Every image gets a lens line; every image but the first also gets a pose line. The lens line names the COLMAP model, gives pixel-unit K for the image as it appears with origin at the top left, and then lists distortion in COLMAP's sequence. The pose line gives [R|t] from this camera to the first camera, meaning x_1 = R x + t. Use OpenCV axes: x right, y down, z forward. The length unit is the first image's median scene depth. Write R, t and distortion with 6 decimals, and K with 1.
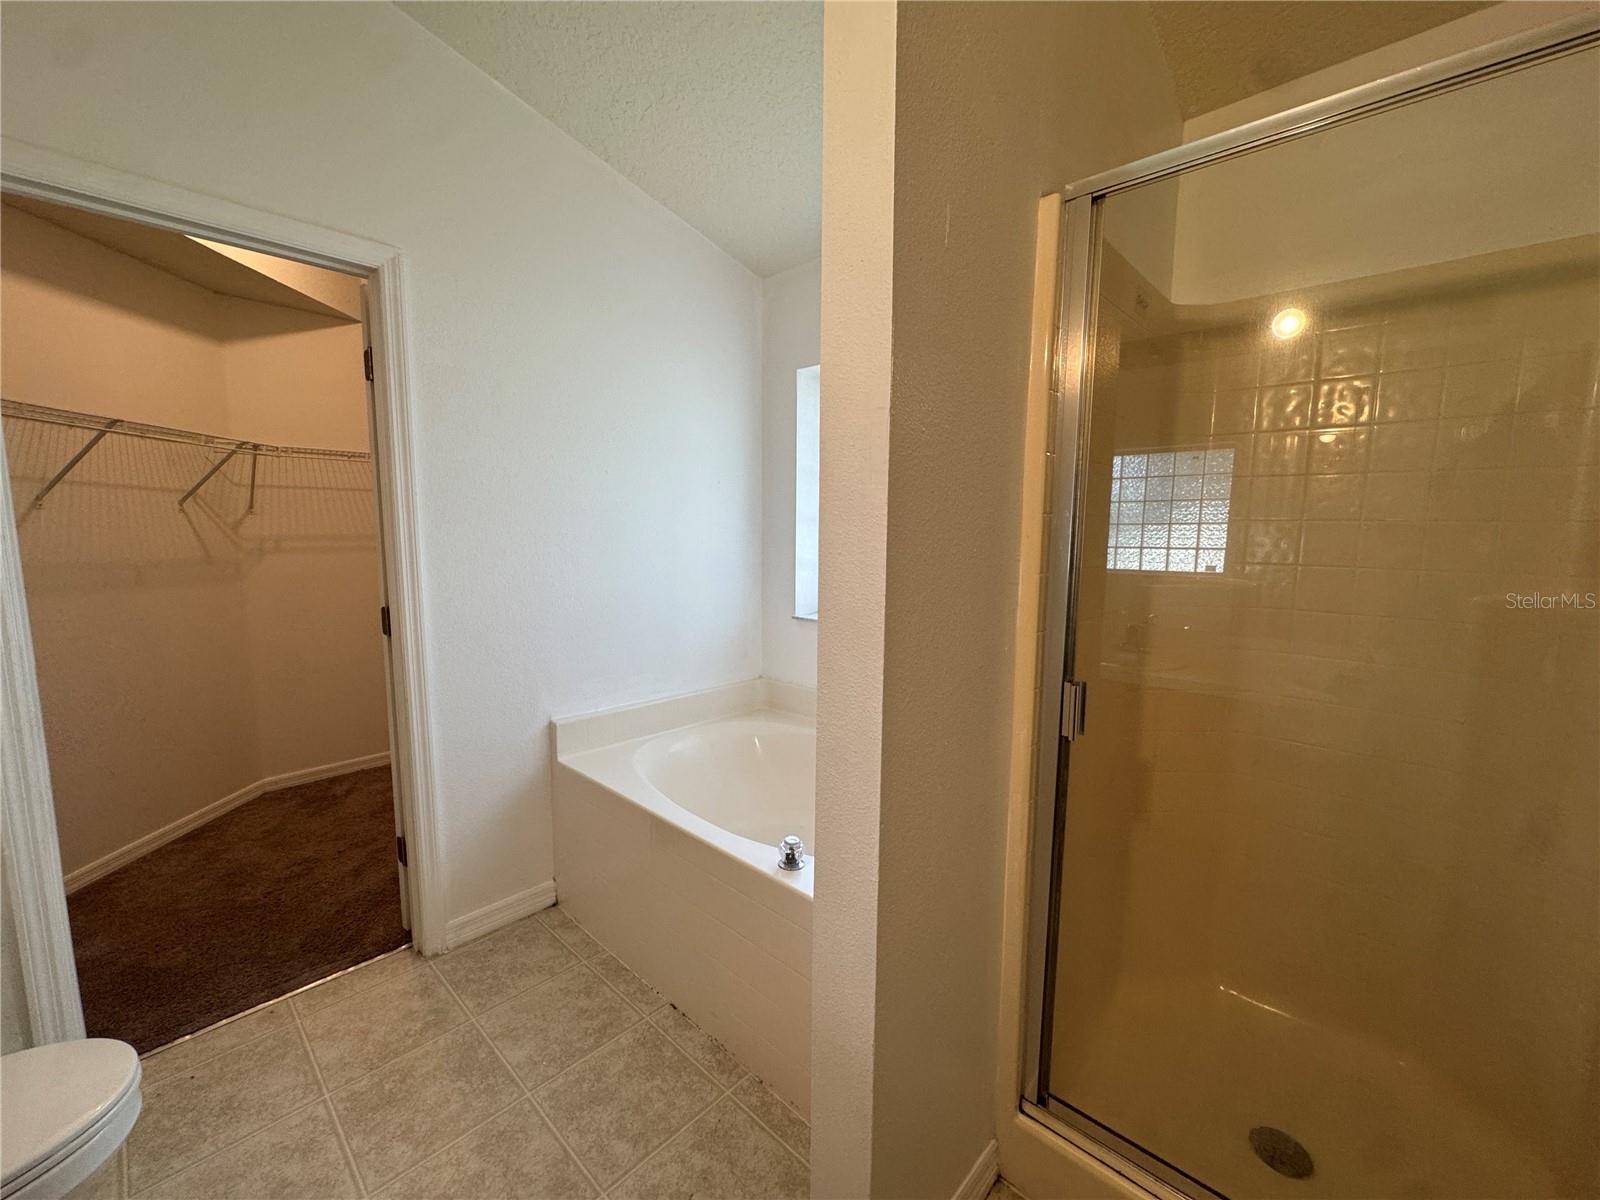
lens RADIAL K [[640.5, 0, 796.1], [0, 640.5, 601.1], [0, 0, 1]] dist [-0.002146, -0.000390]
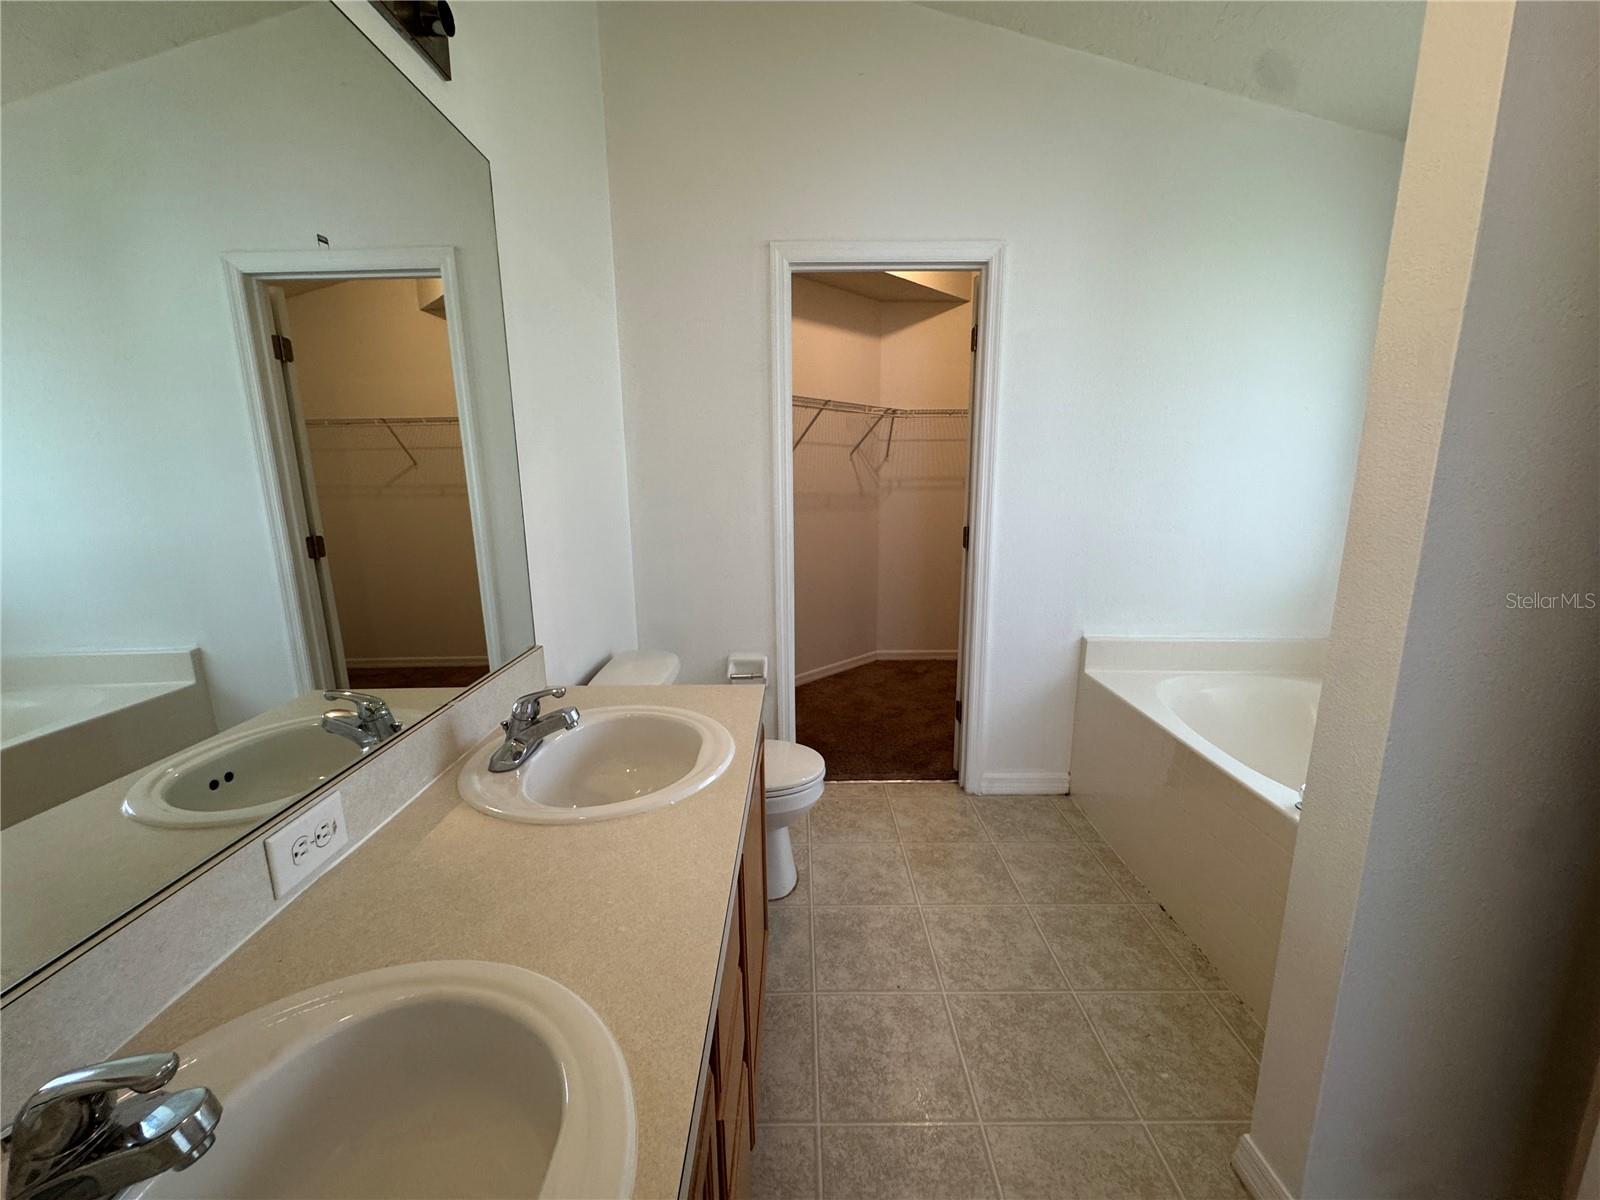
lens RADIAL K [[640.5, 0, 798.9], [0, 640.5, 601.1], [0, 0, 1]] dist [-0.002146, -0.000390]
pose [[0.684085, 0.129000, -0.717904, 0.088889], [-0.072247, 0.991380, 0.109297, 0.041882], [0.725815, -0.022902, 0.687509, -0.161685]]
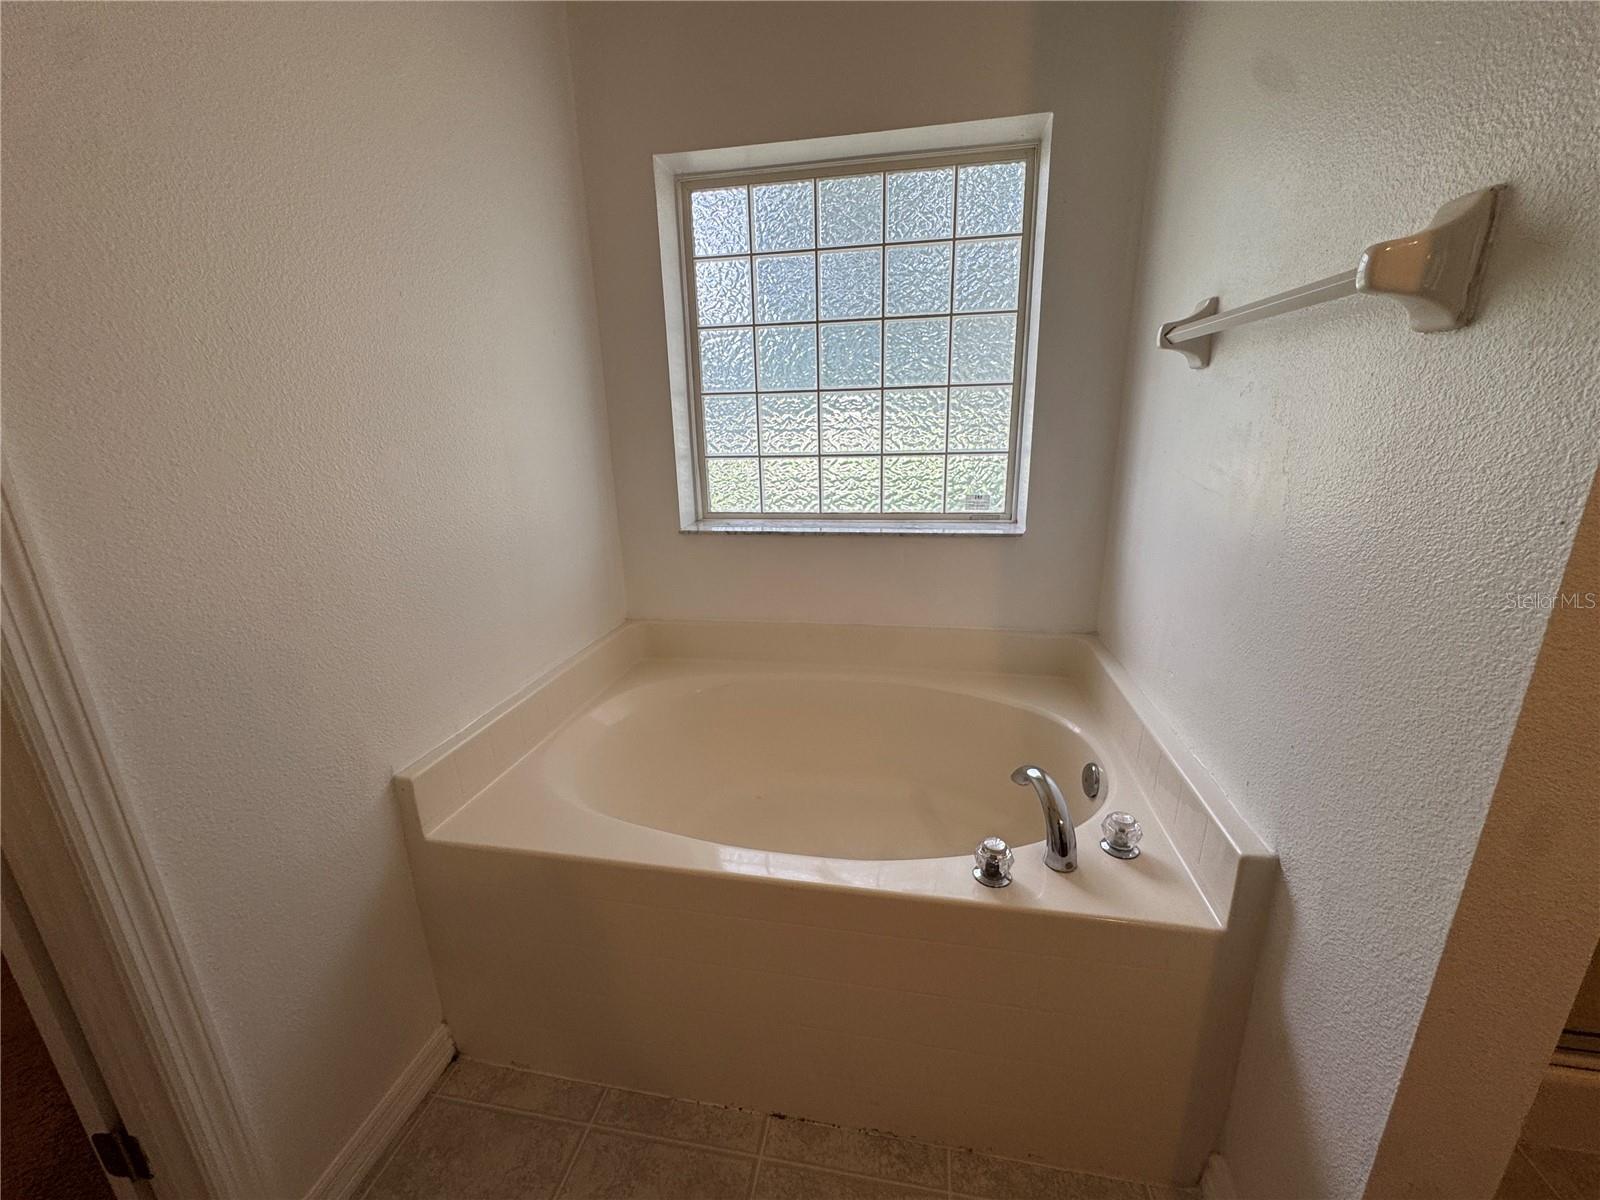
lens RADIAL K [[640.5, 0, 800.5], [0, 640.5, 598.5], [0, 0, 1]] dist [-0.002146, -0.000390]
pose [[0.842052, -0.172270, 0.511147, -0.390490], [0.089885, 0.979193, 0.181939, -0.029970], [-0.531854, -0.107257, 0.840016, 0.430344]]
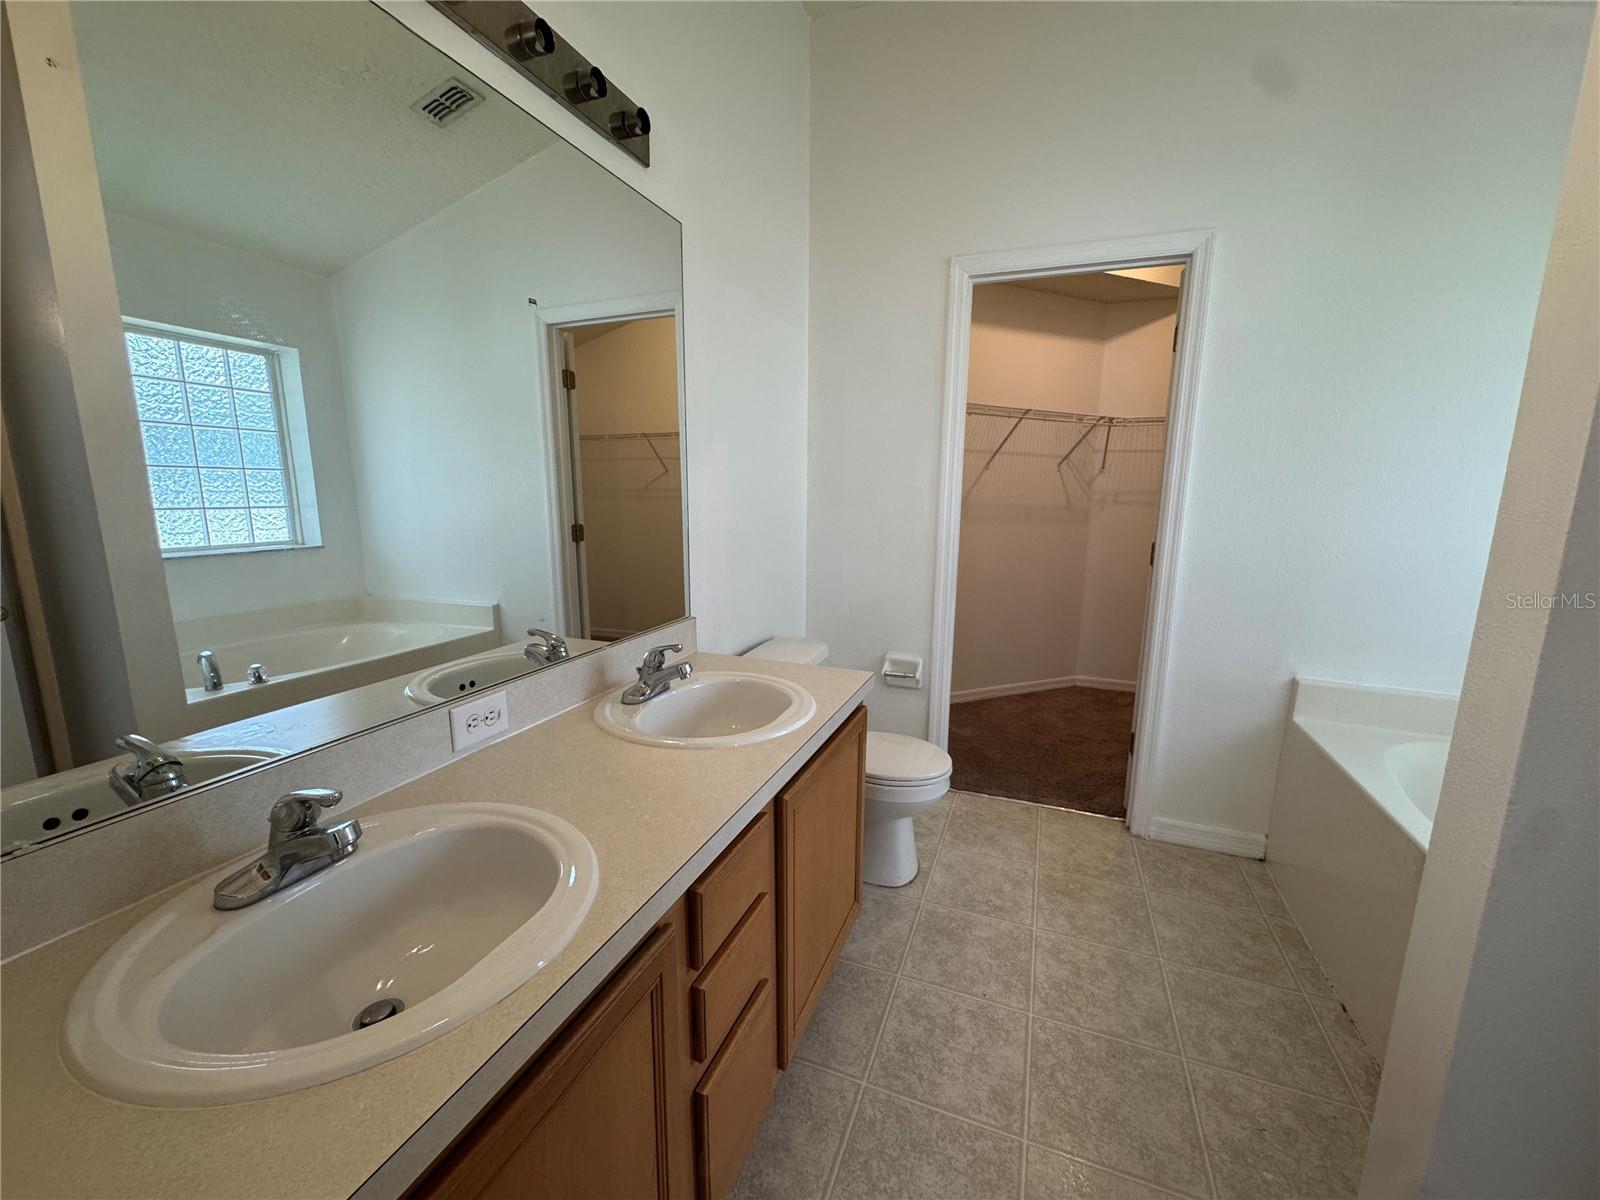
lens RADIAL K [[640.5, 0, 799.6], [0, 640.5, 601.7], [0, 0, 1]] dist [-0.002146, -0.000390]
pose [[0.369956, 0.159434, -0.915267, 0.231677], [-0.117261, 0.985300, 0.124236, 0.047418], [0.921619, 0.061364, 0.383213, -0.072233]]
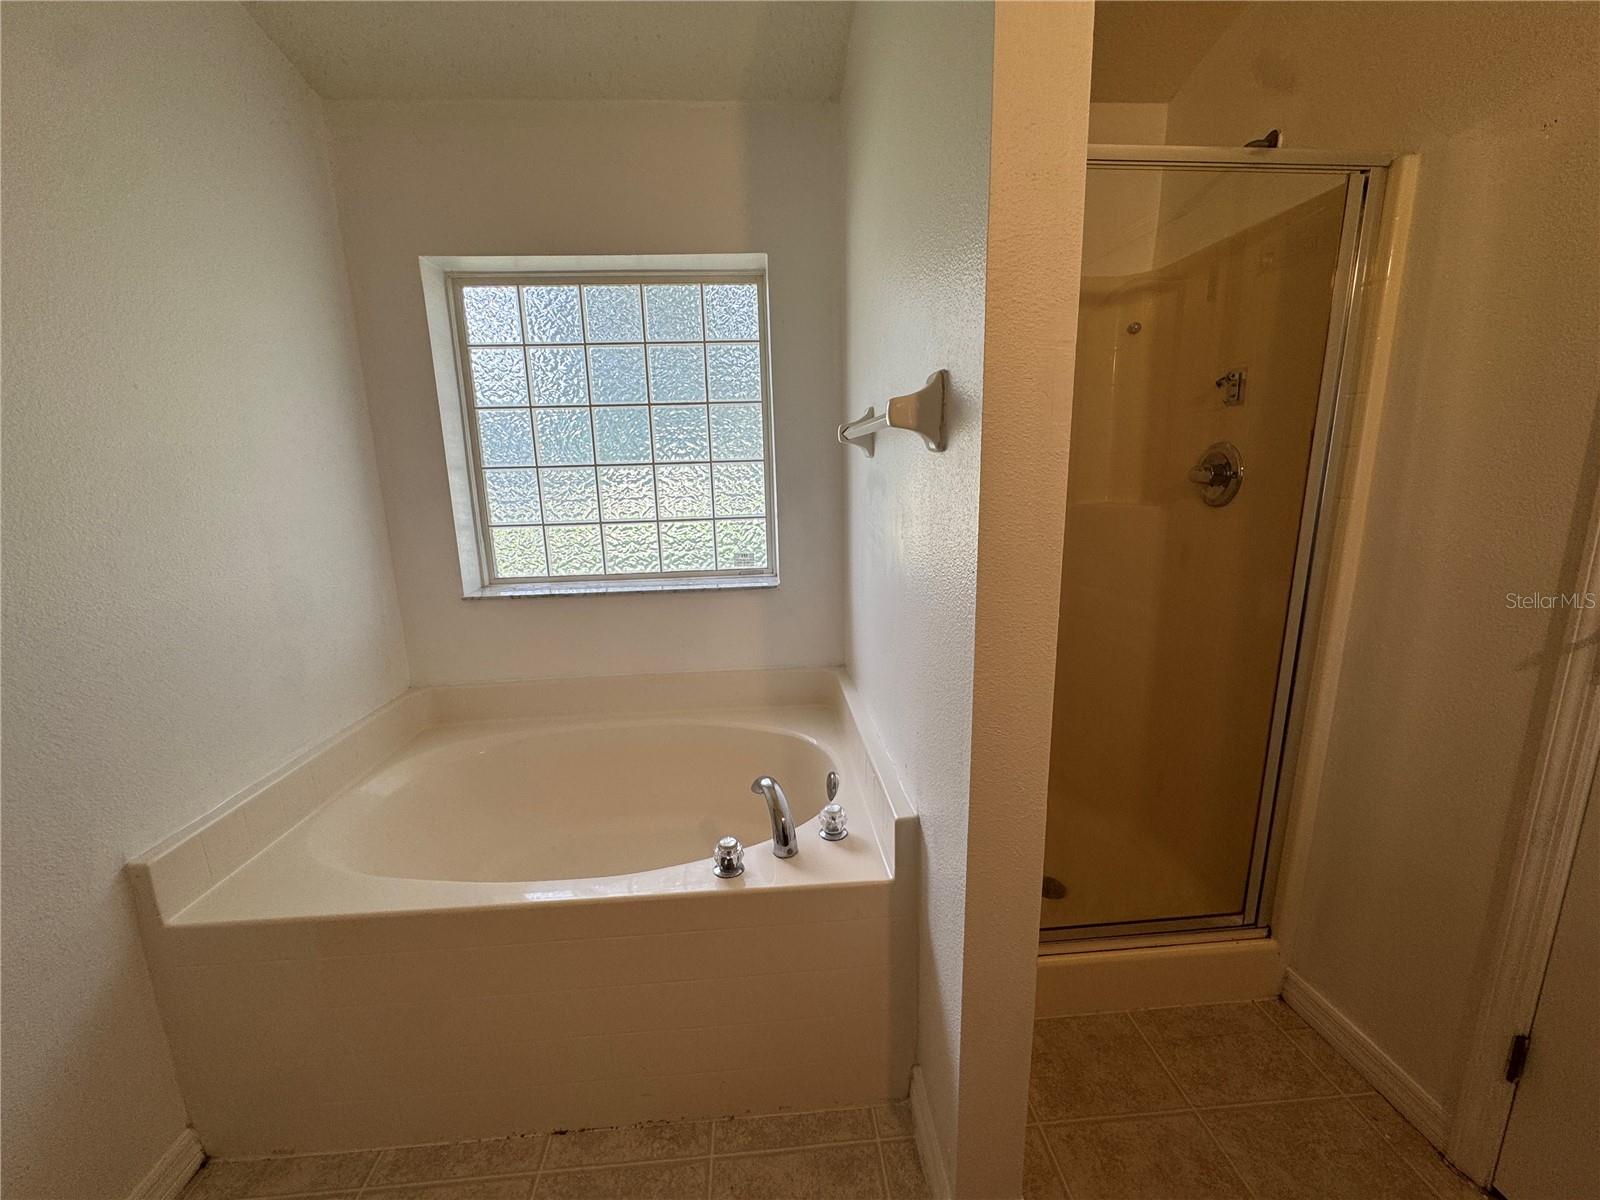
lens RADIAL K [[640.5, 0, 798.6], [0, 640.5, 598.6], [0, 0, 1]] dist [-0.002146, -0.000390]
pose [[0.679609, -0.170126, 0.713574, -0.390833], [0.113890, 0.985411, 0.126467, -0.036496], [-0.724679, -0.004679, 0.689070, 0.265864]]
